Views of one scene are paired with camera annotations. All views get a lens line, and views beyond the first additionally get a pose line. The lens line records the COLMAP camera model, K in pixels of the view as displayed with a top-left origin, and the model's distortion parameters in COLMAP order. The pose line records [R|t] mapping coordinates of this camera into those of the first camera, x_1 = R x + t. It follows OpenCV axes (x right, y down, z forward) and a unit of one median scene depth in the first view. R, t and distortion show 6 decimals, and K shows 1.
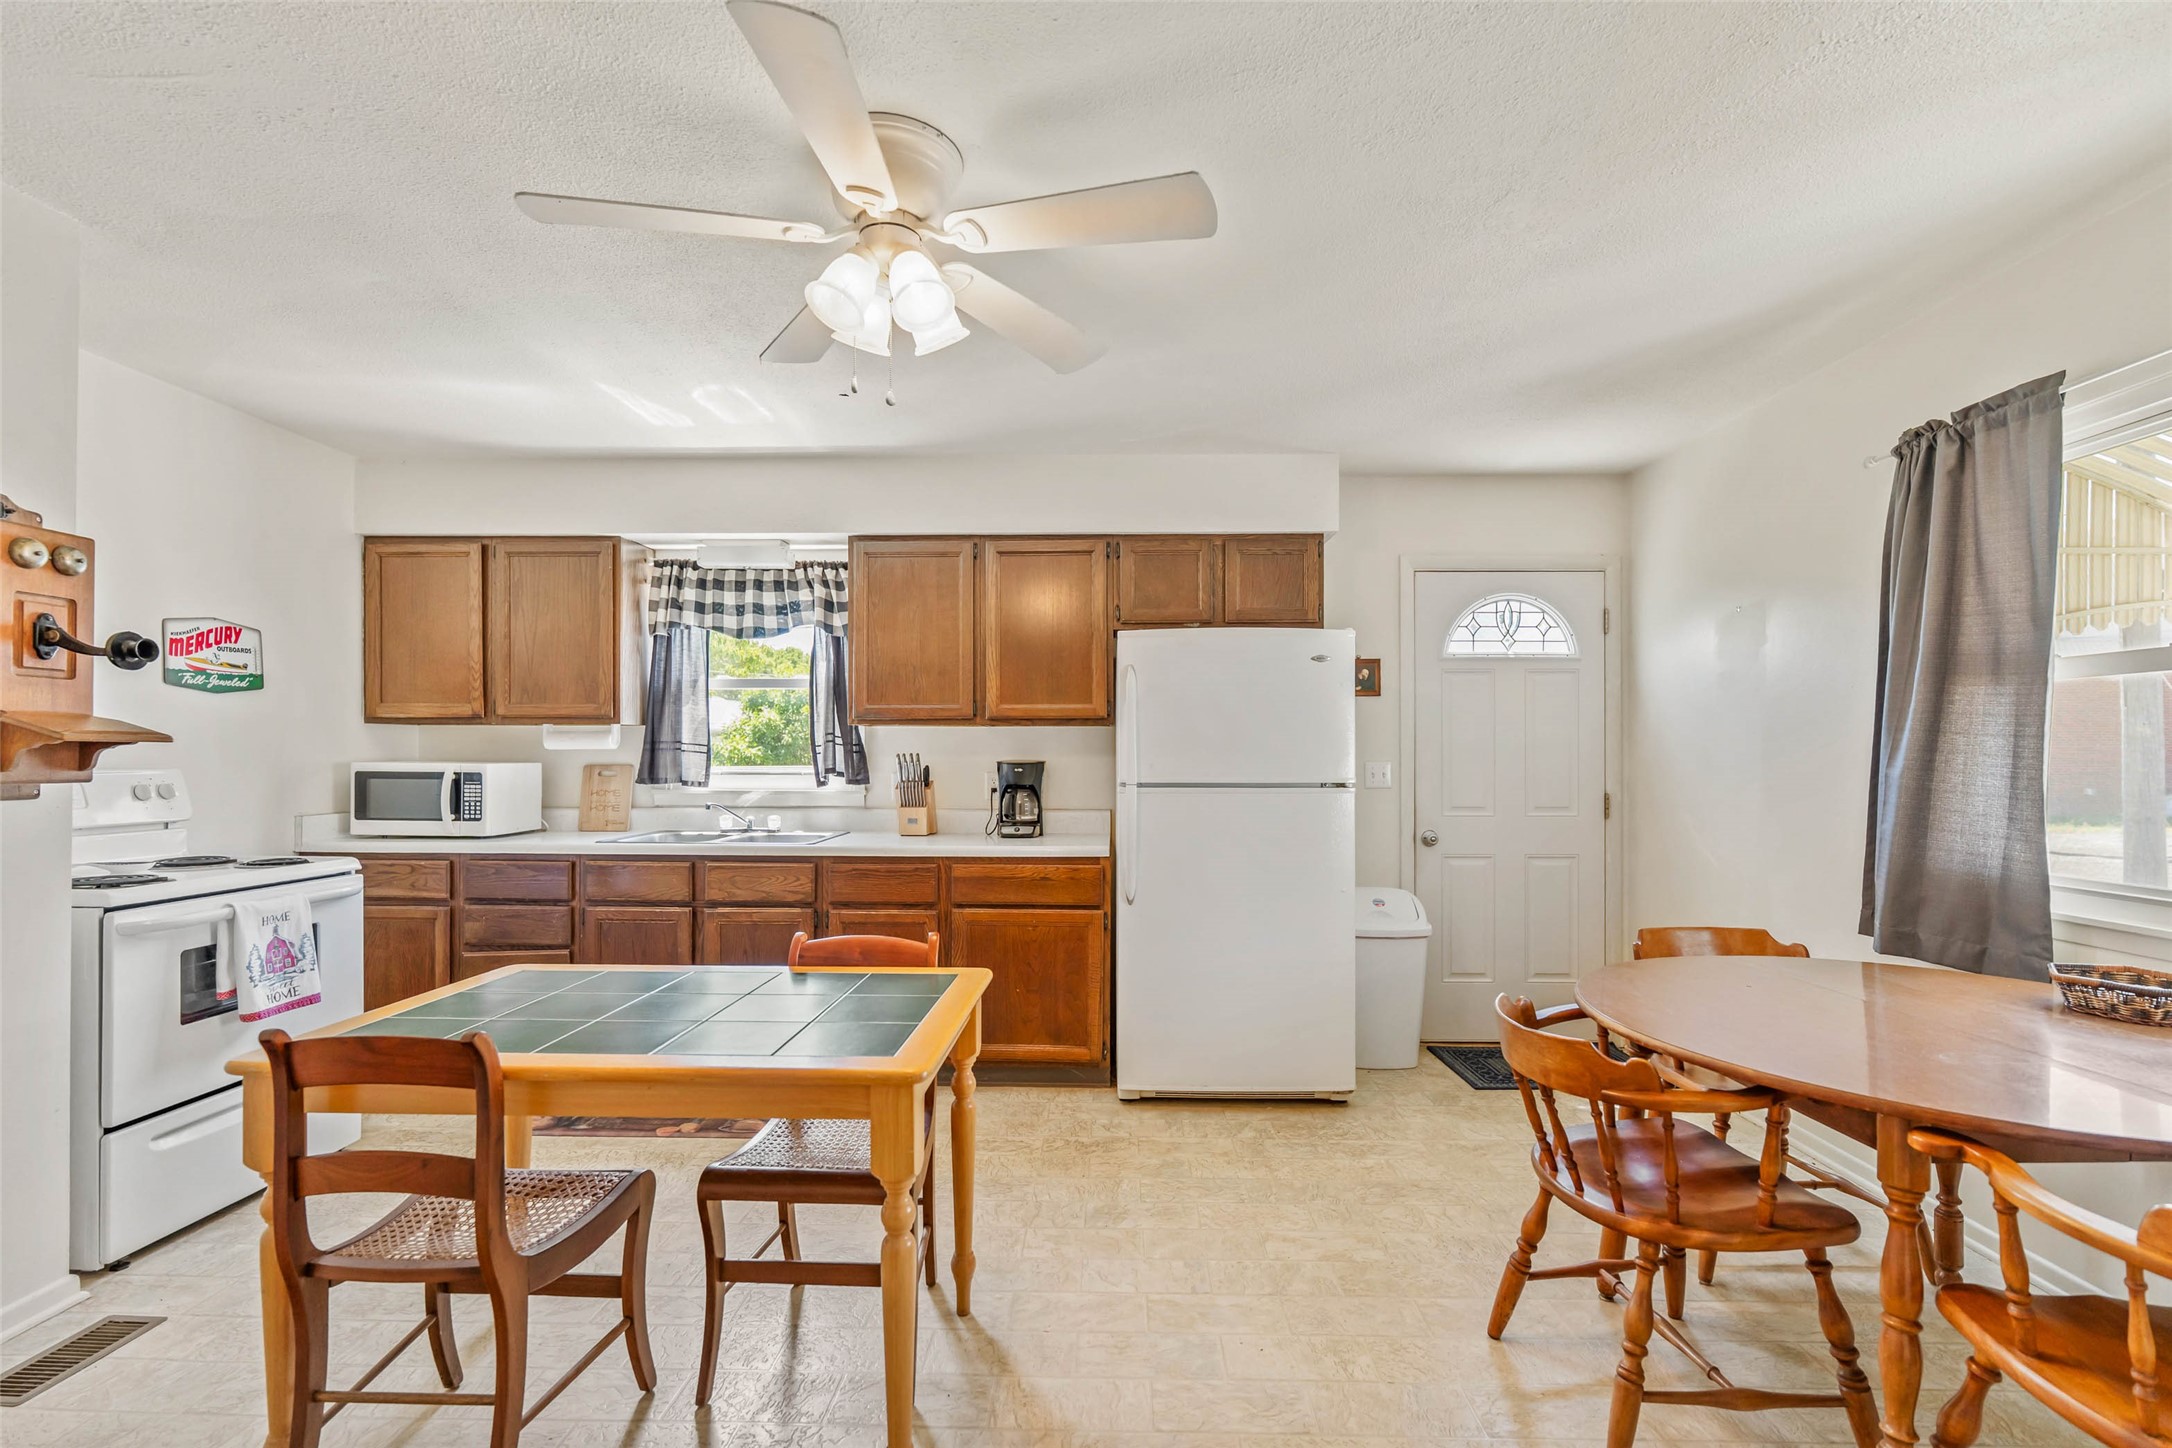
lens RADIAL K [[968.8, 0, 1087.8], [0, 968.8, 752.7], [0, 0, 1]] dist [-0.001081, 0.000205]
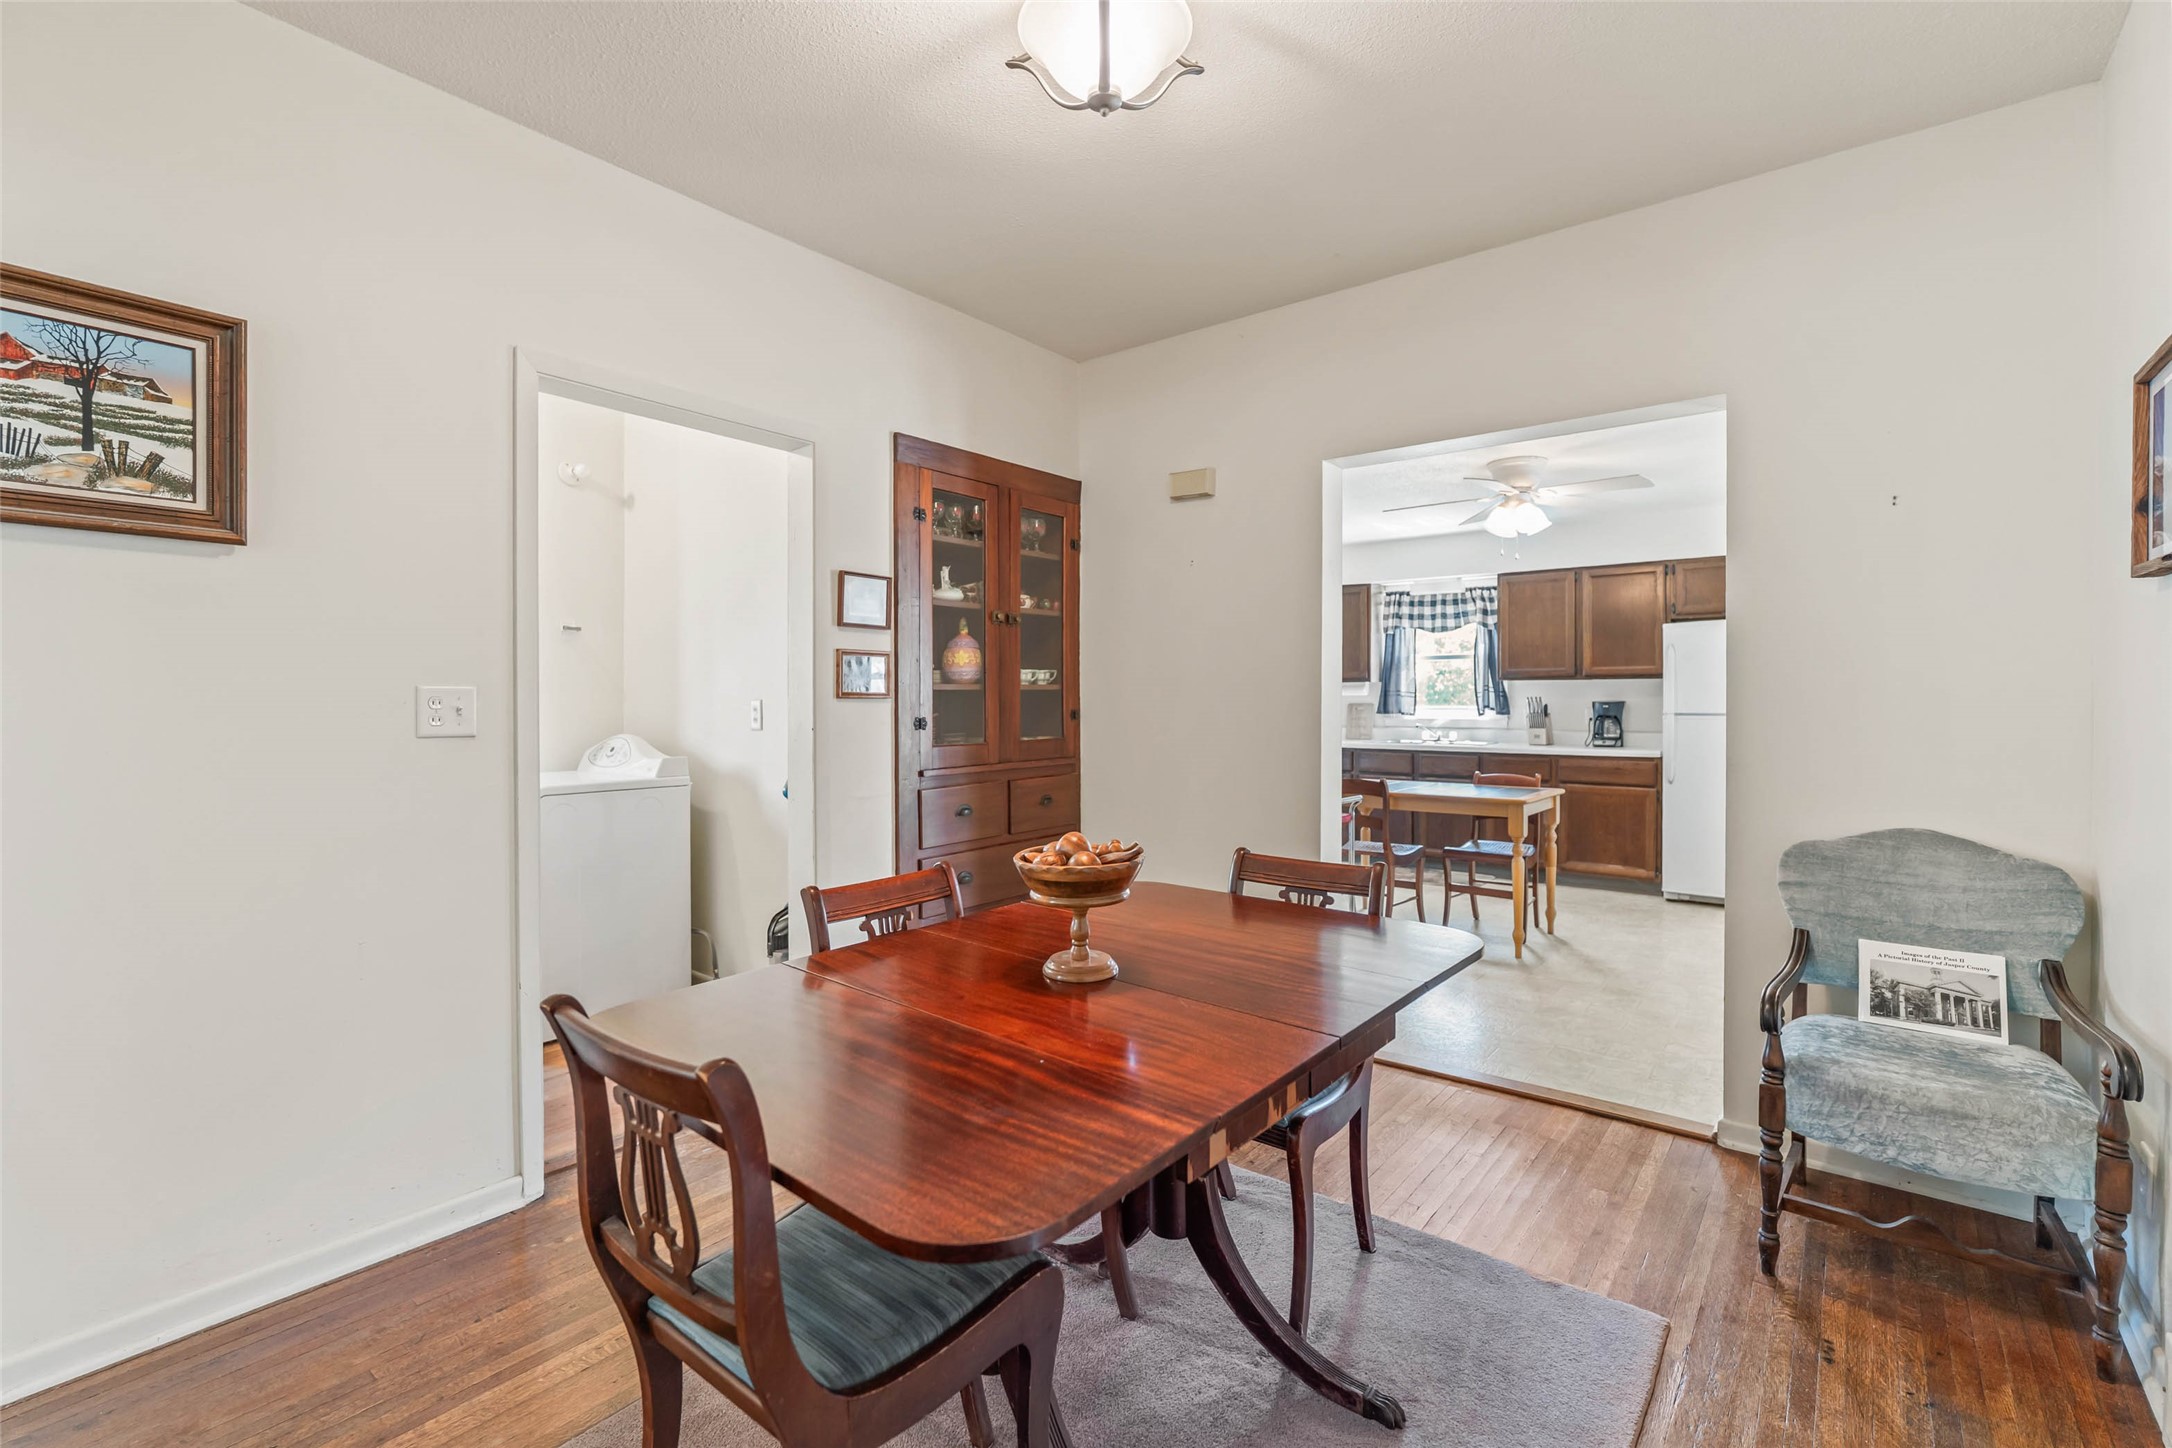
lens RADIAL K [[965.4, 0, 1092.7], [0, 965.4, 709.4], [0, 0, 1]] dist [-0.000182, 0.000263]
pose [[0.805607, 0.002280, -0.592445, 0.201848], [0.004532, 0.999940, 0.010011, 0.002792], [0.592432, -0.010750, 0.805549, -0.856623]]
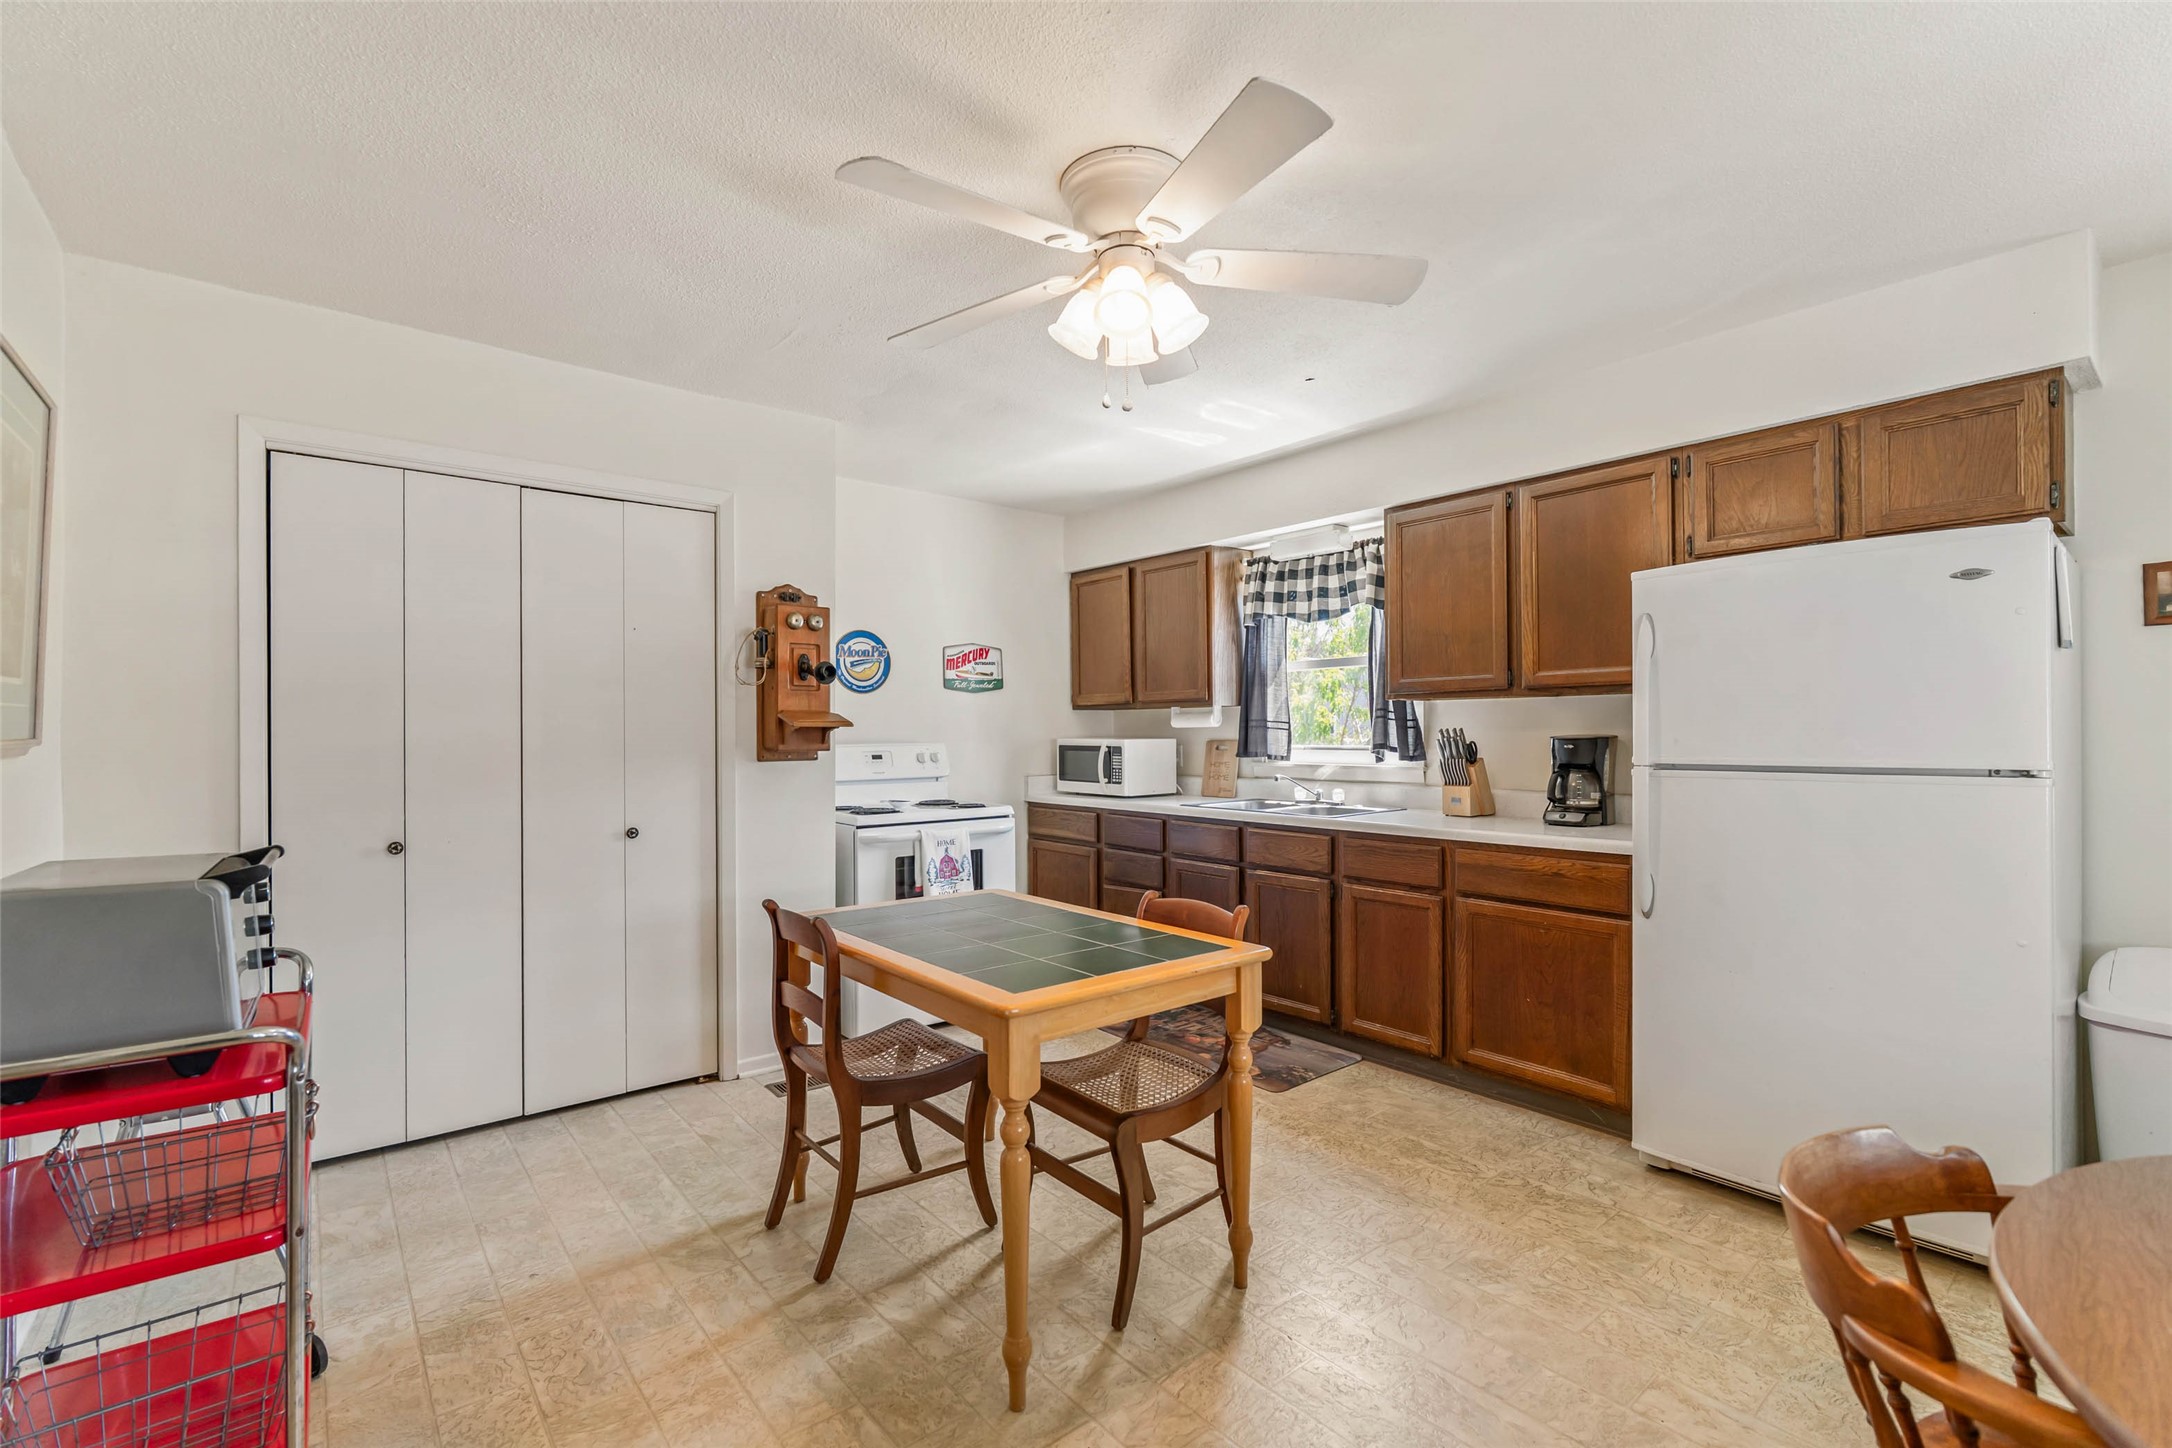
lens RADIAL K [[953.0, 0, 1087.7], [0, 953.0, 733.8], [0, 0, 1]] dist [-0.001685, -0.000137]
pose [[0.657850, -0.004864, -0.753133, 0.286154], [0.009485, 0.999953, 0.001826, 0.001013], [0.753089, -0.008345, 0.657865, 0.129790]]
